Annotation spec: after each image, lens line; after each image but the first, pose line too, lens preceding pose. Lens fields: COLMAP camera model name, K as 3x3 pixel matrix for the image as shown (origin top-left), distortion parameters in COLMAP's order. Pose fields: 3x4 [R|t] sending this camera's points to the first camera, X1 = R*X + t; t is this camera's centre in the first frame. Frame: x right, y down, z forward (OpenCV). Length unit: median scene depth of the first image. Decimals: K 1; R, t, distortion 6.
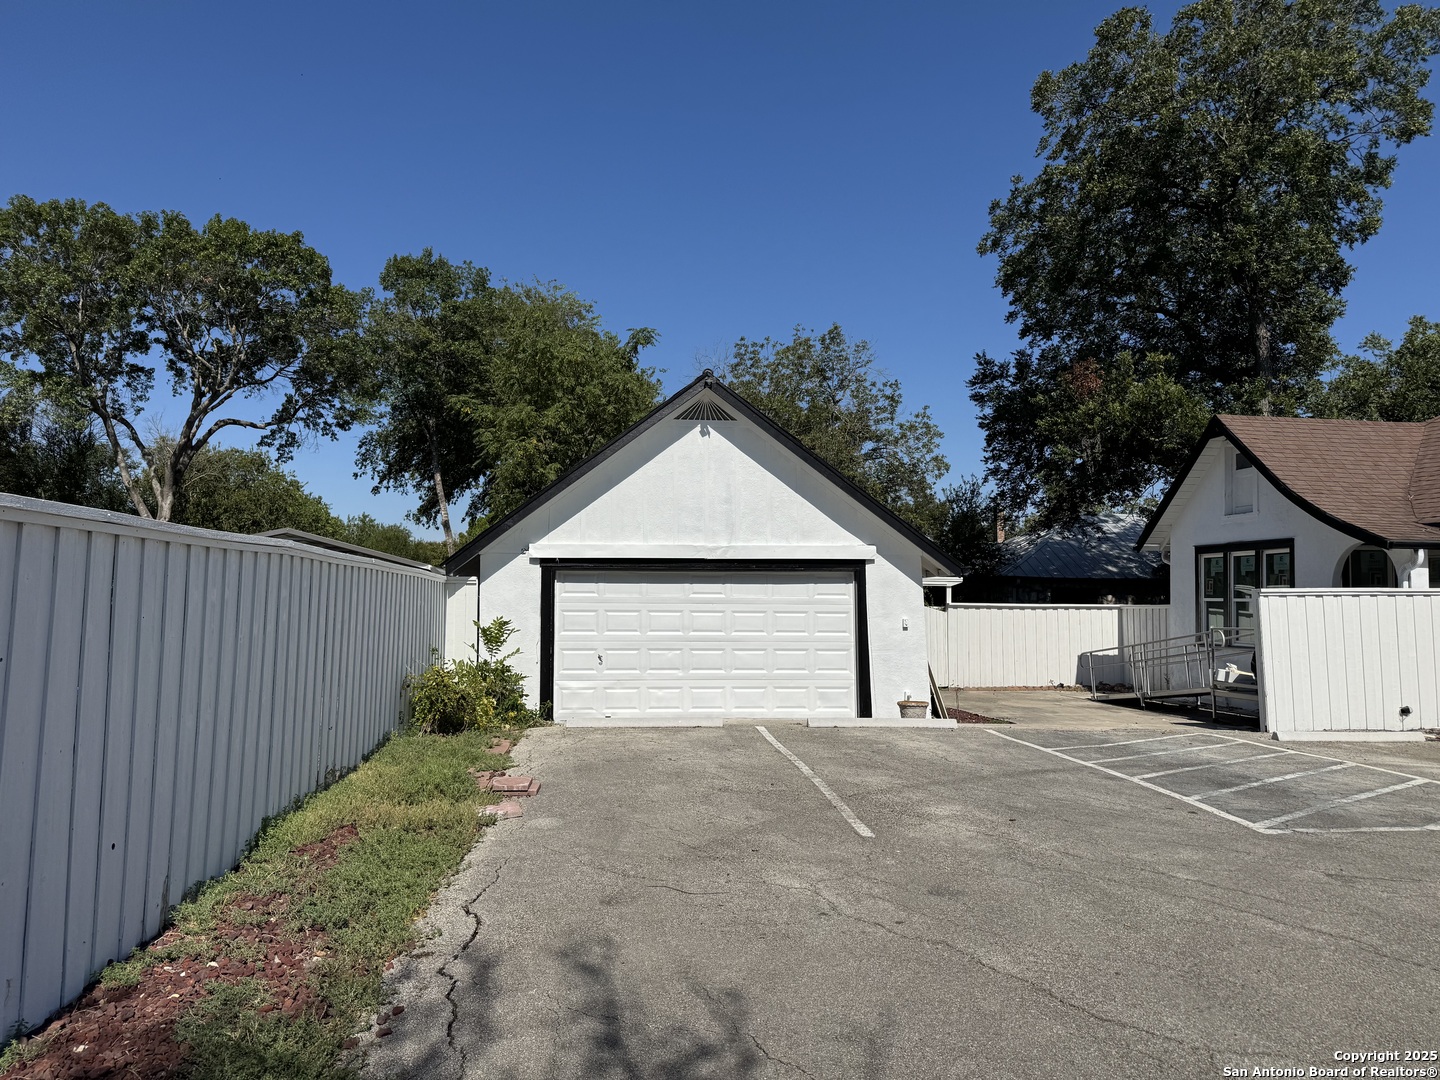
lens RADIAL K [[1006.1, 0, 722.1], [0, 1006.1, 556.4], [0, 0, 1]] dist [0.055029, -0.075893]
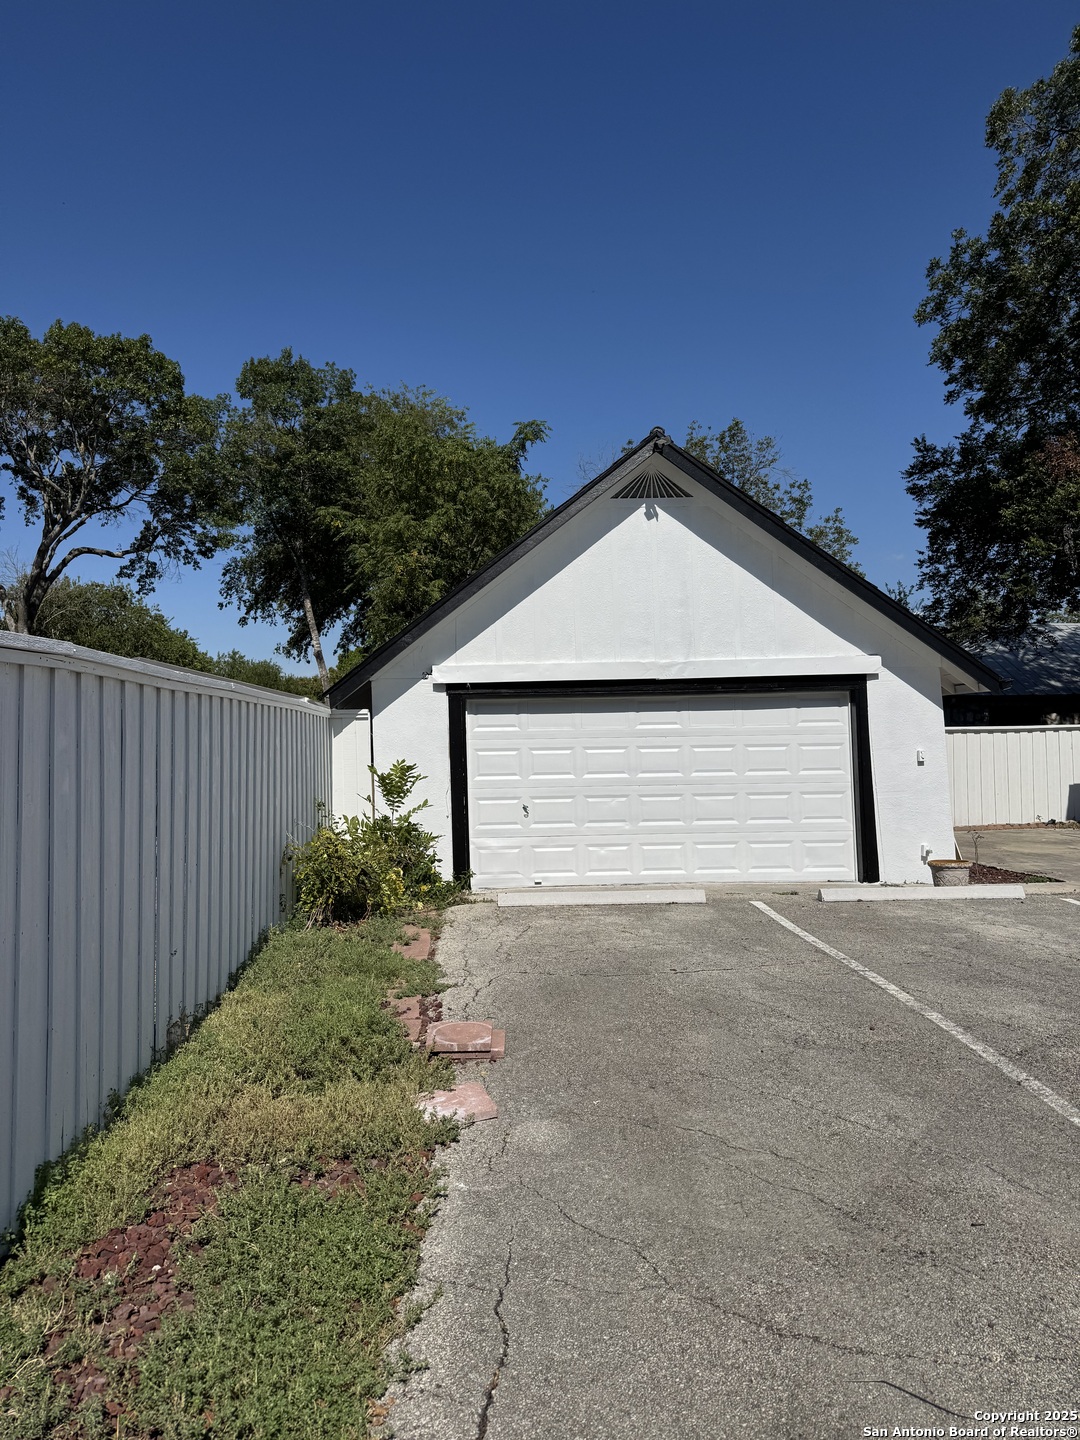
lens RADIAL K [[1006.1, 0, 538.4], [0, 1006.1, 751.5], [0, 0, 1]] dist [0.055029, -0.075893]
pose [[0.998384, -0.023087, -0.051930, -0.033989], [0.026406, 0.997589, 0.064175, 0.002956], [0.050323, -0.065443, 0.996587, 0.106913]]
